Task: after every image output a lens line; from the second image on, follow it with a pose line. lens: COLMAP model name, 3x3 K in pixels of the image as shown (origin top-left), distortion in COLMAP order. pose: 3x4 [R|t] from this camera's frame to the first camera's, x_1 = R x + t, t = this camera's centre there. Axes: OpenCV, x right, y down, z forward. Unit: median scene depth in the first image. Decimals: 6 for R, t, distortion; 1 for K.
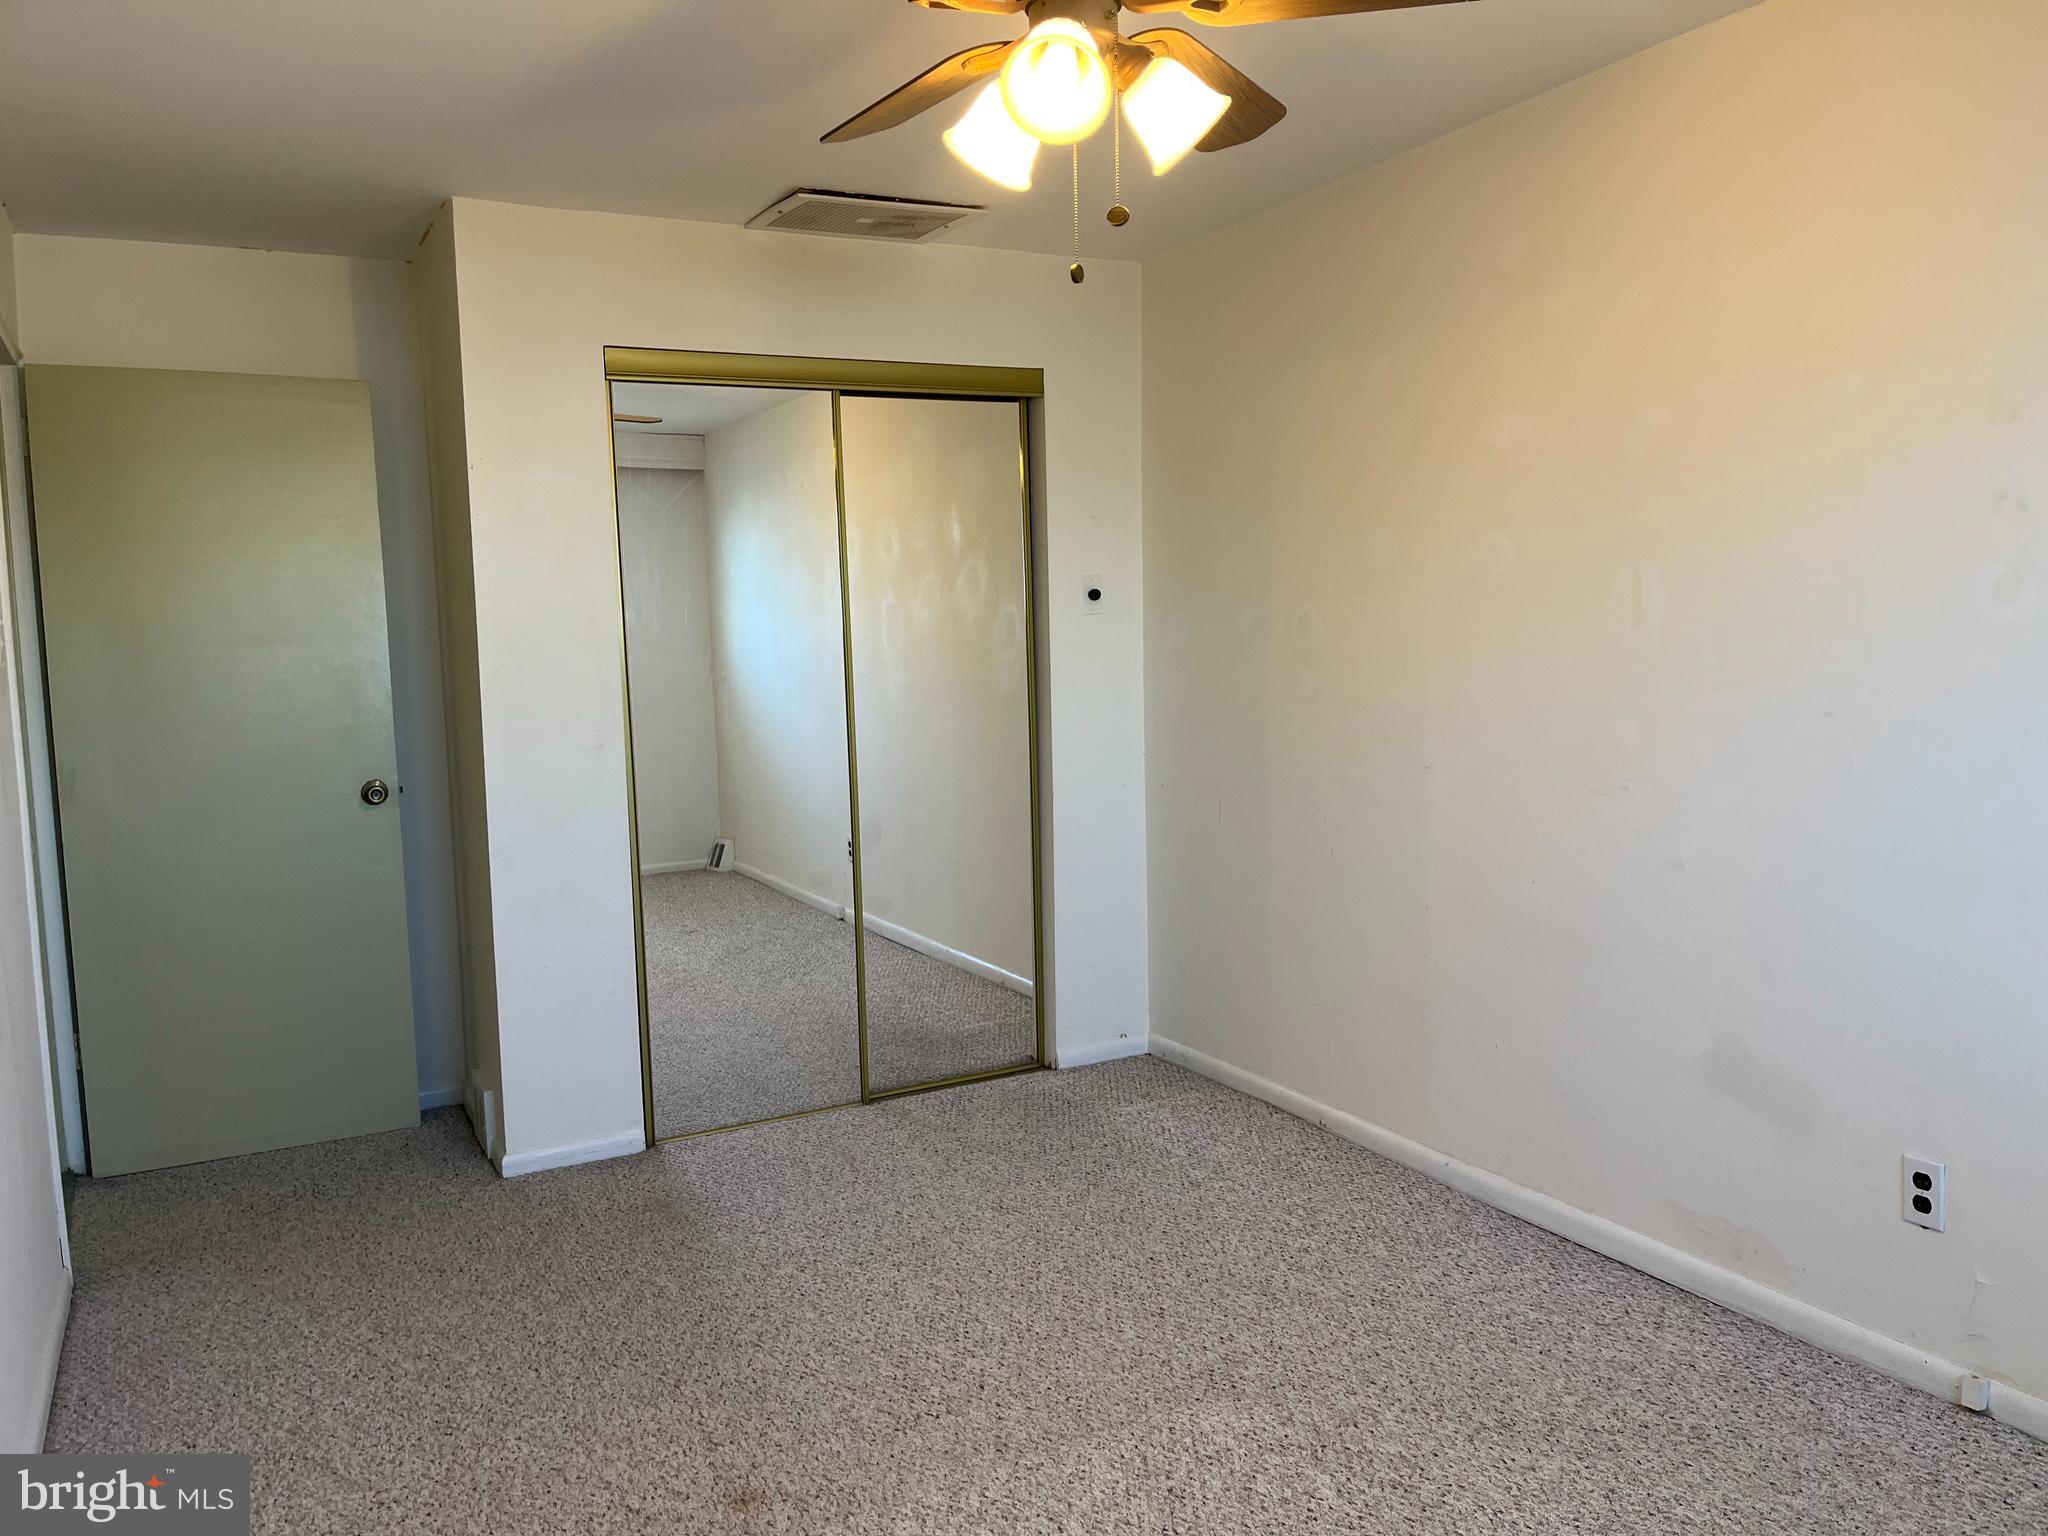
lens RADIAL K [[1622.6, 0, 1021.2], [0, 1622.6, 776.0], [0, 0, 1]] dist [0.054191, -0.061142]
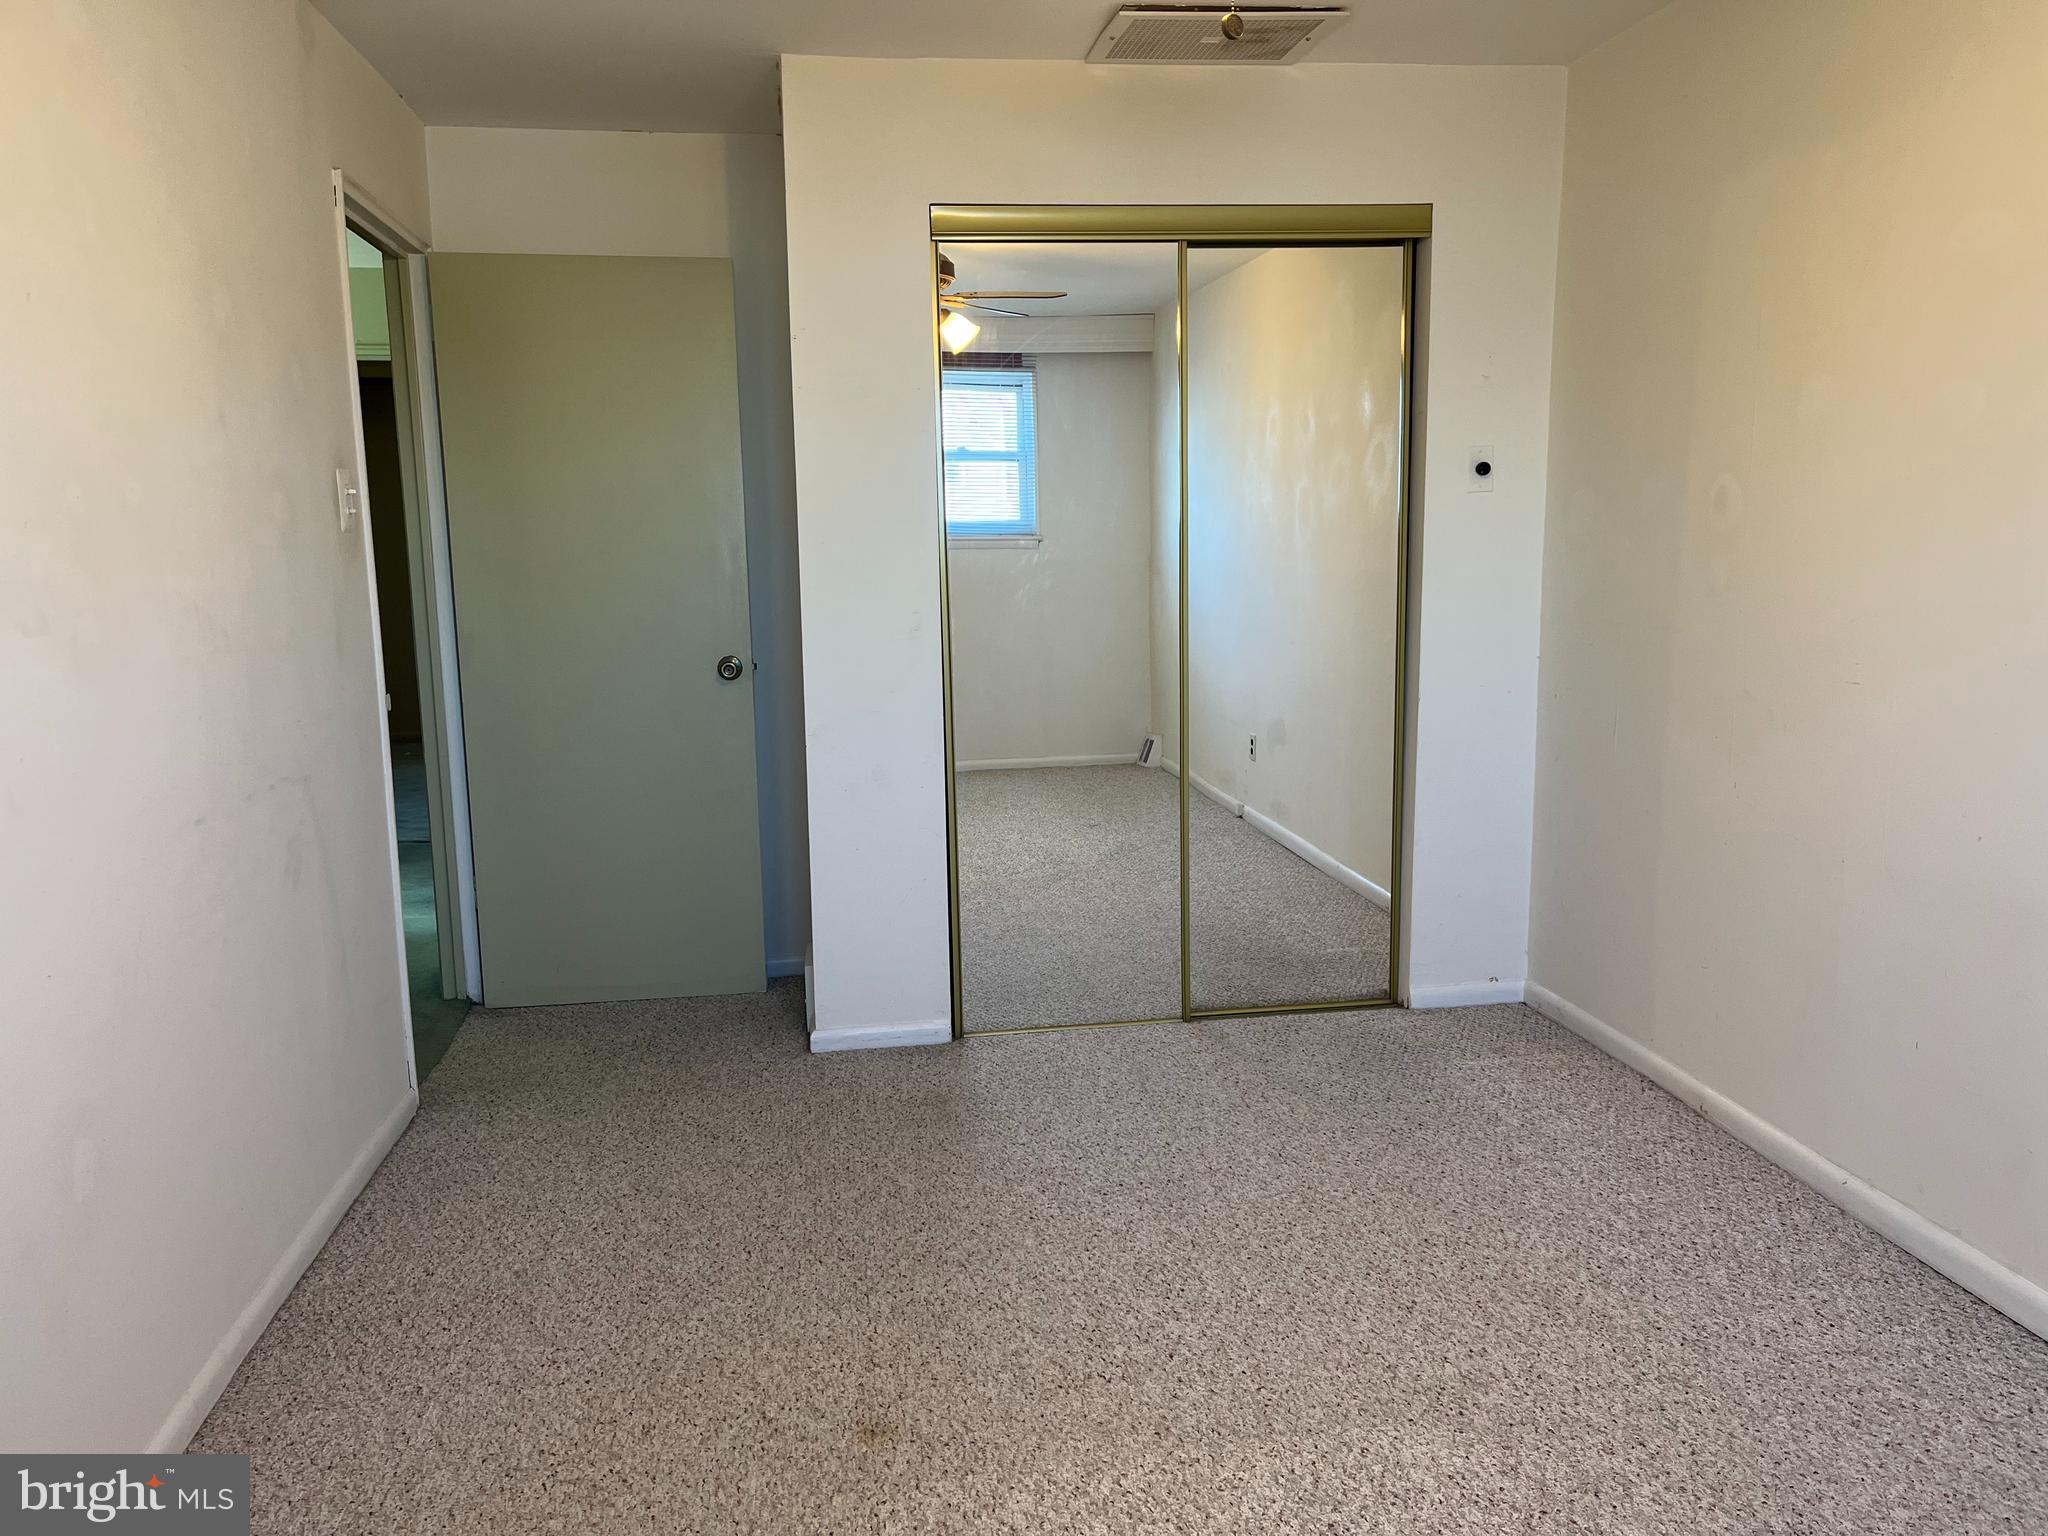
lens RADIAL K [[1593.1, 0, 1031.5], [0, 1593.1, 764.8], [0, 0, 1]] dist [0.069808, -0.099977]
pose [[0.936564, 0.057942, -0.345675, 0.156326], [-0.039562, 0.997414, 0.059997, 0.004379], [0.348257, -0.042516, 0.936434, 0.143674]]
